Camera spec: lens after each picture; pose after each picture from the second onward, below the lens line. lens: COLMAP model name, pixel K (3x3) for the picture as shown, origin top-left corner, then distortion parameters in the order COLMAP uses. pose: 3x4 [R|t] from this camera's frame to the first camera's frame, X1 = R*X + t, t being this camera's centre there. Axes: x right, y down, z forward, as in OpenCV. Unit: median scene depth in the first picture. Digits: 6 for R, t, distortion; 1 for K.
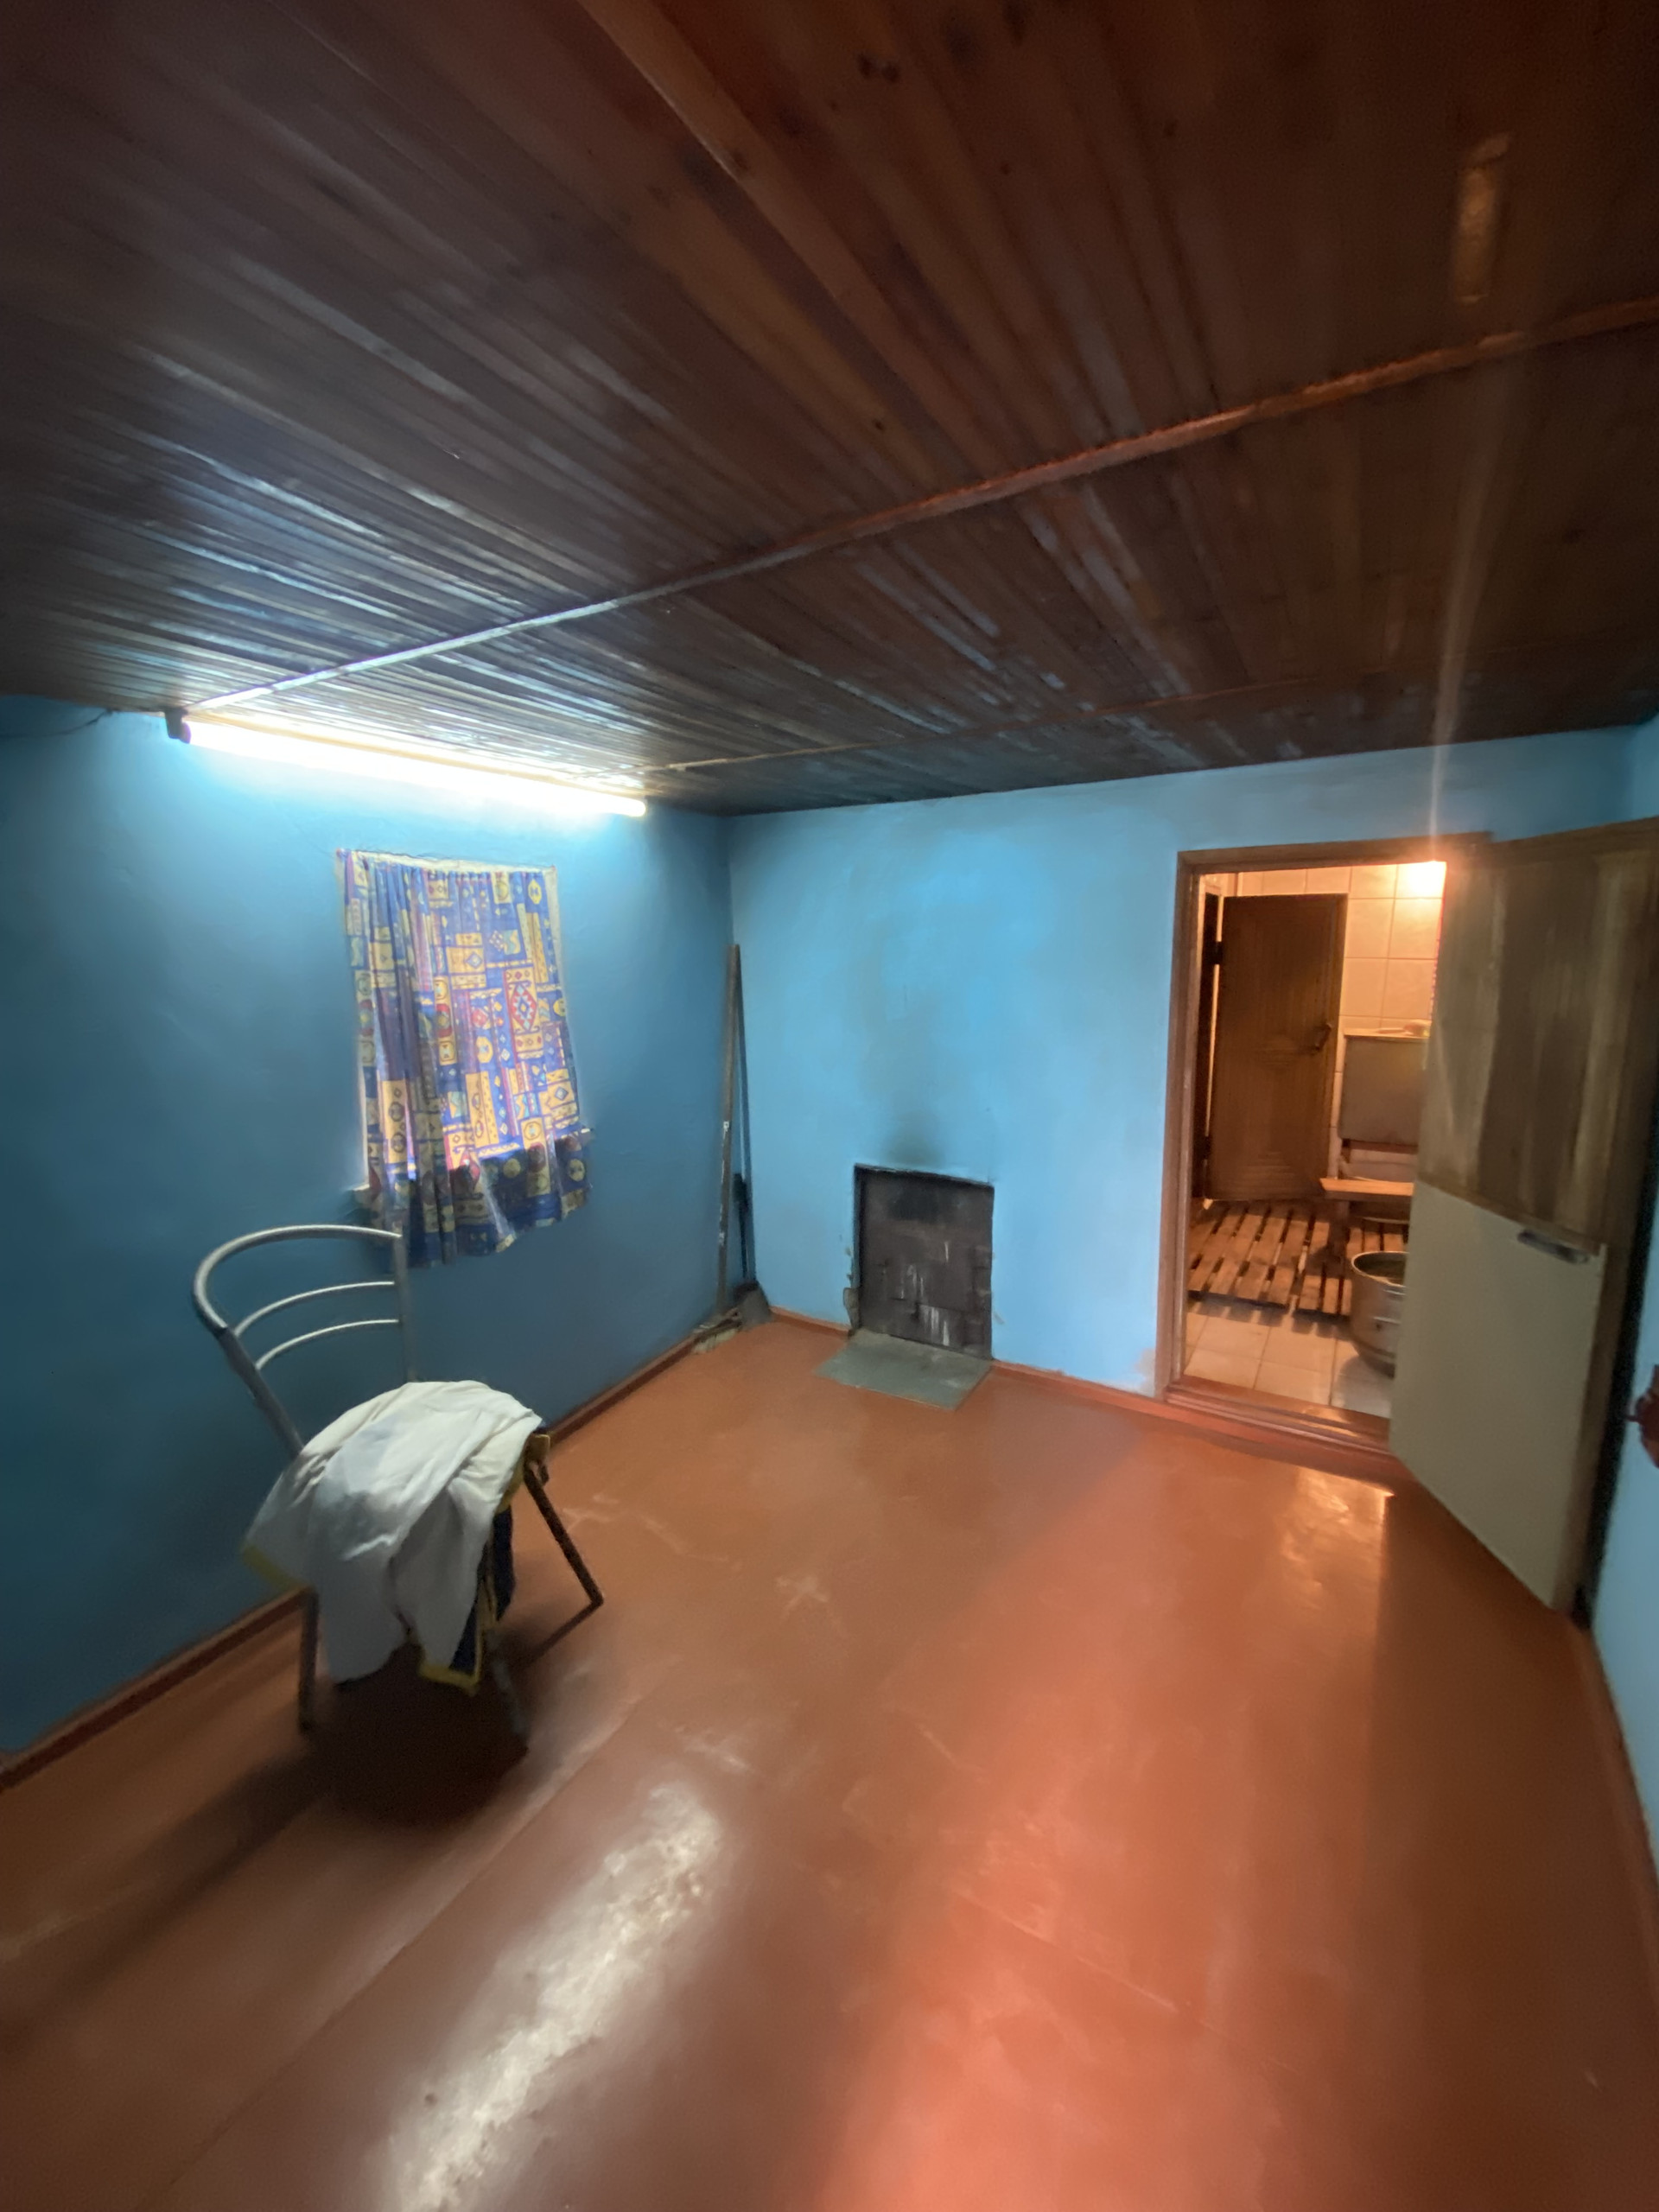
lens RADIAL K [[901.0, 0, 834.7], [0, 901.0, 1098.7], [0, 0, 1]] dist [0.020770, -0.020012]
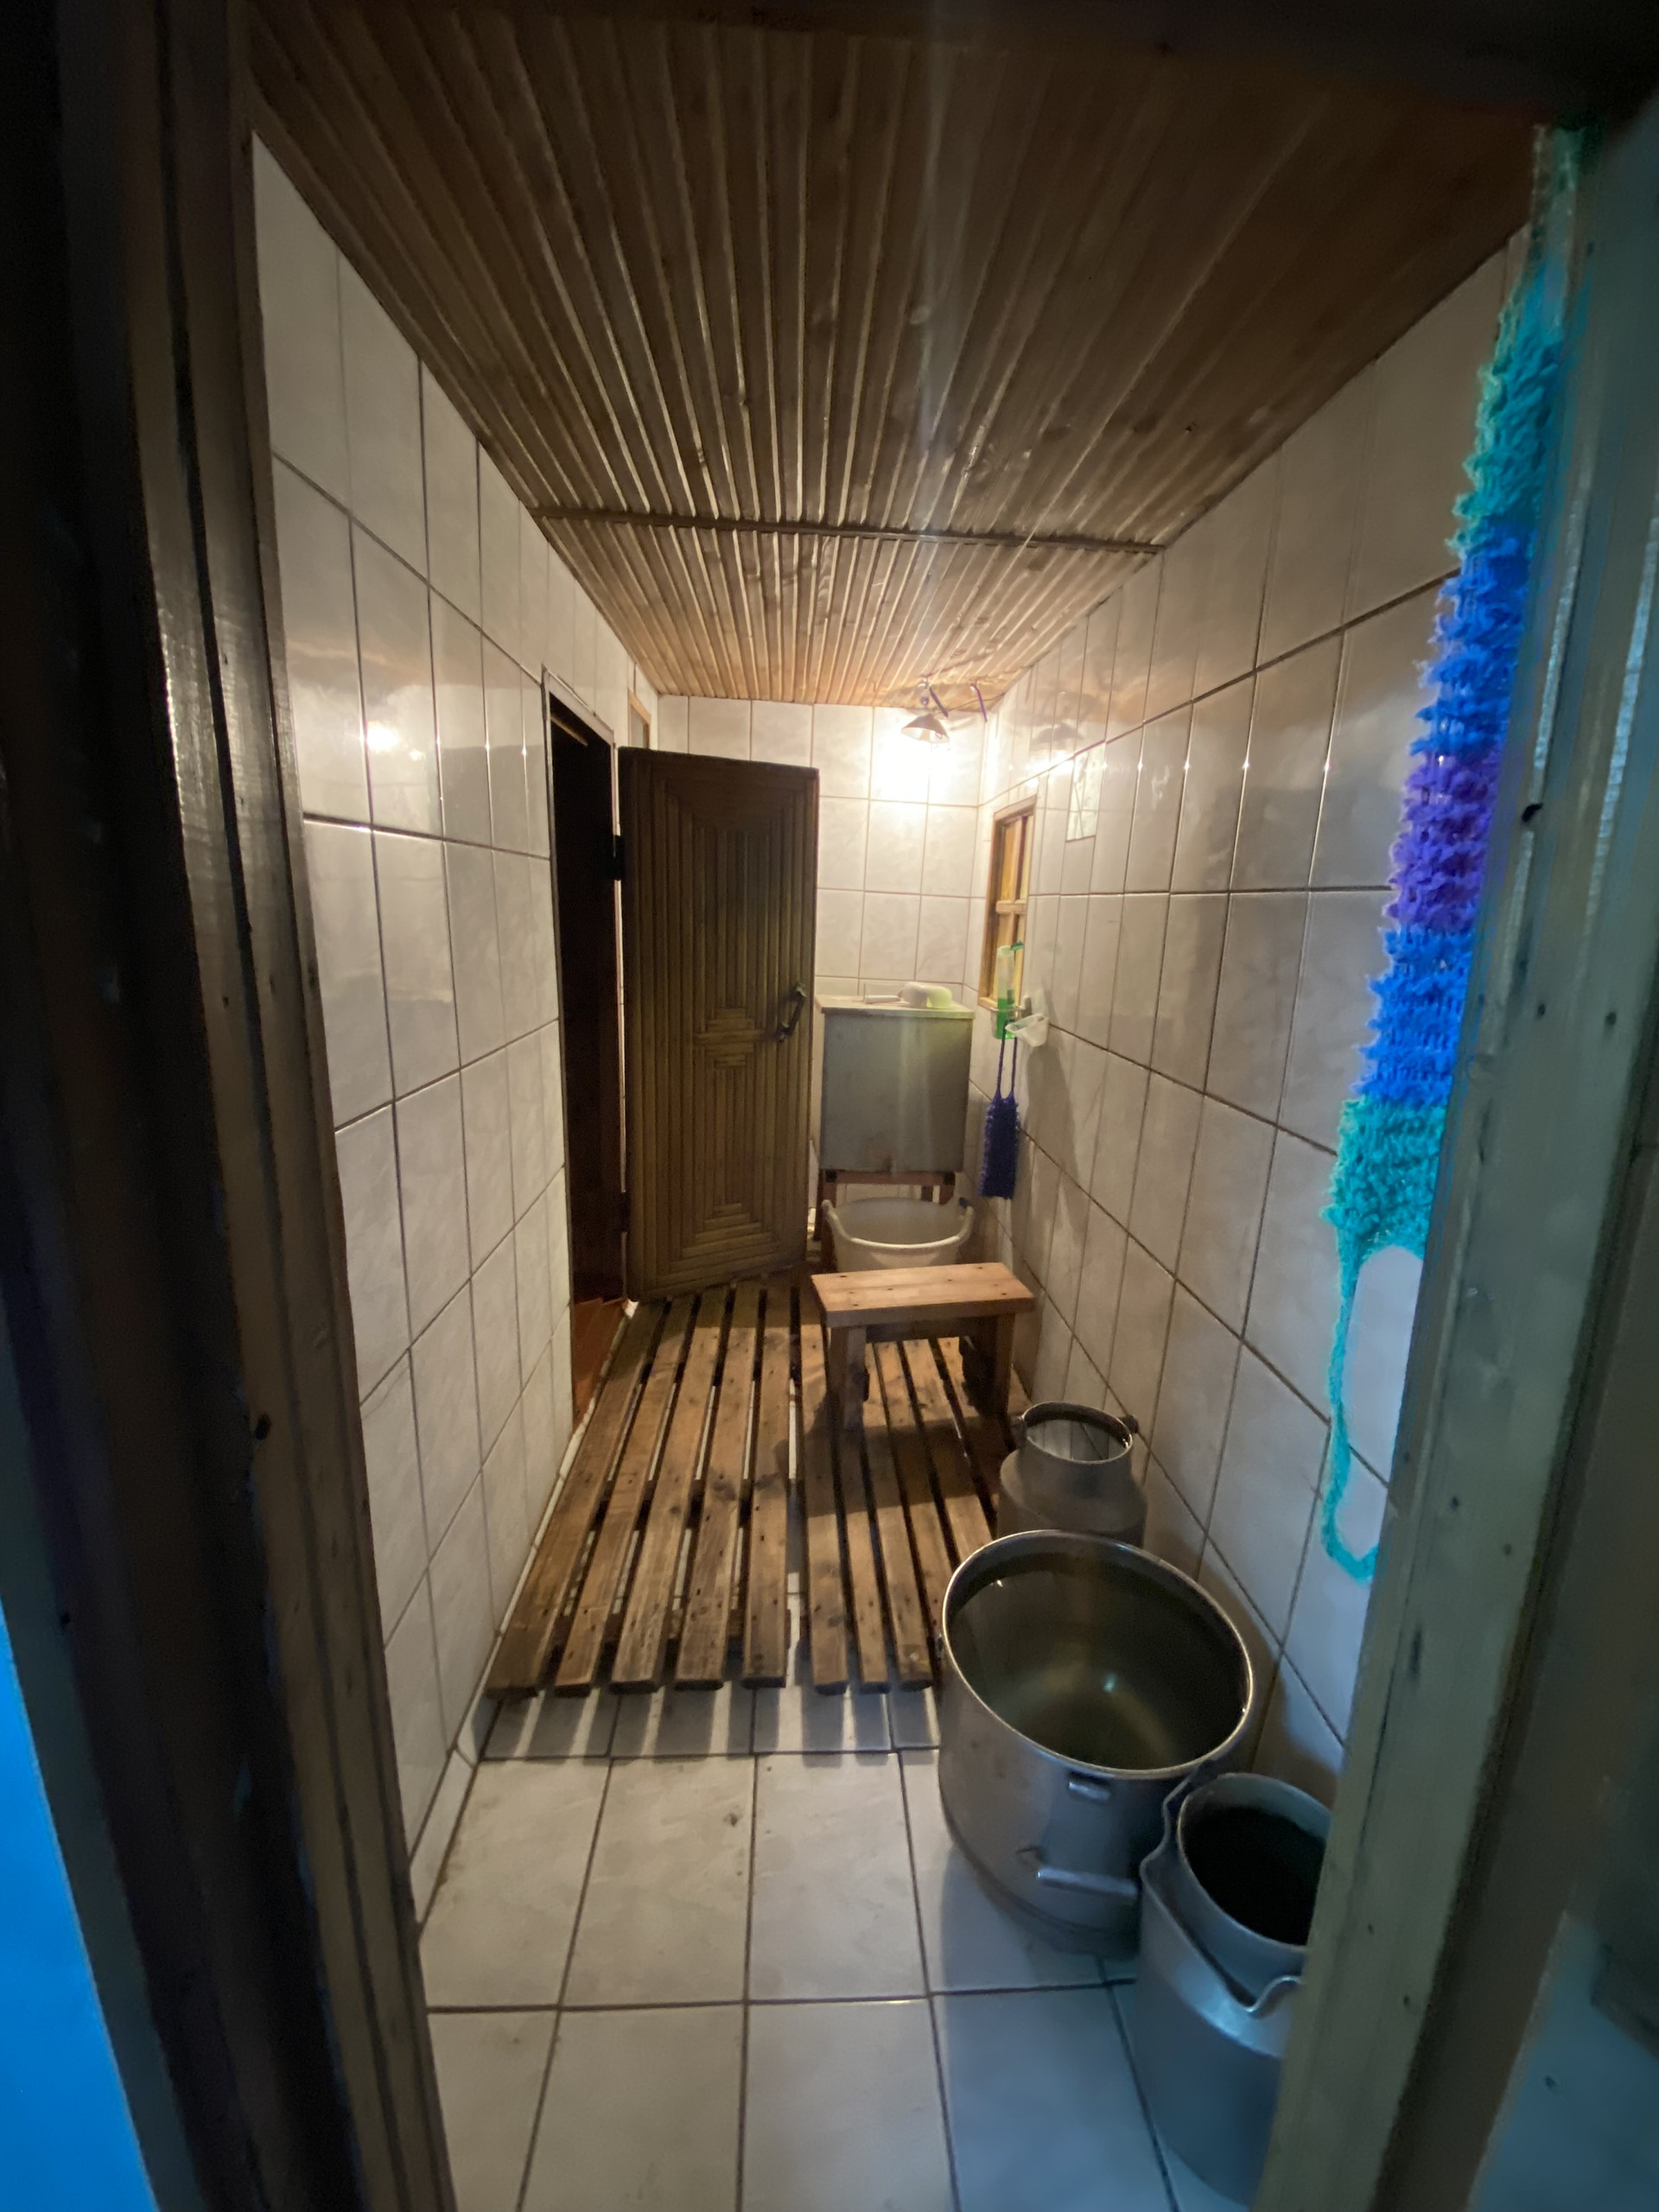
lens RADIAL K [[901.0, 0, 834.7], [0, 901.0, 1098.7], [0, 0, 1]] dist [0.020770, -0.020012]
pose [[0.837354, -0.074284, 0.541591, 0.237332], [0.048439, 0.996910, 0.061844, -0.046969], [-0.544511, -0.025551, 0.838364, 0.490057]]
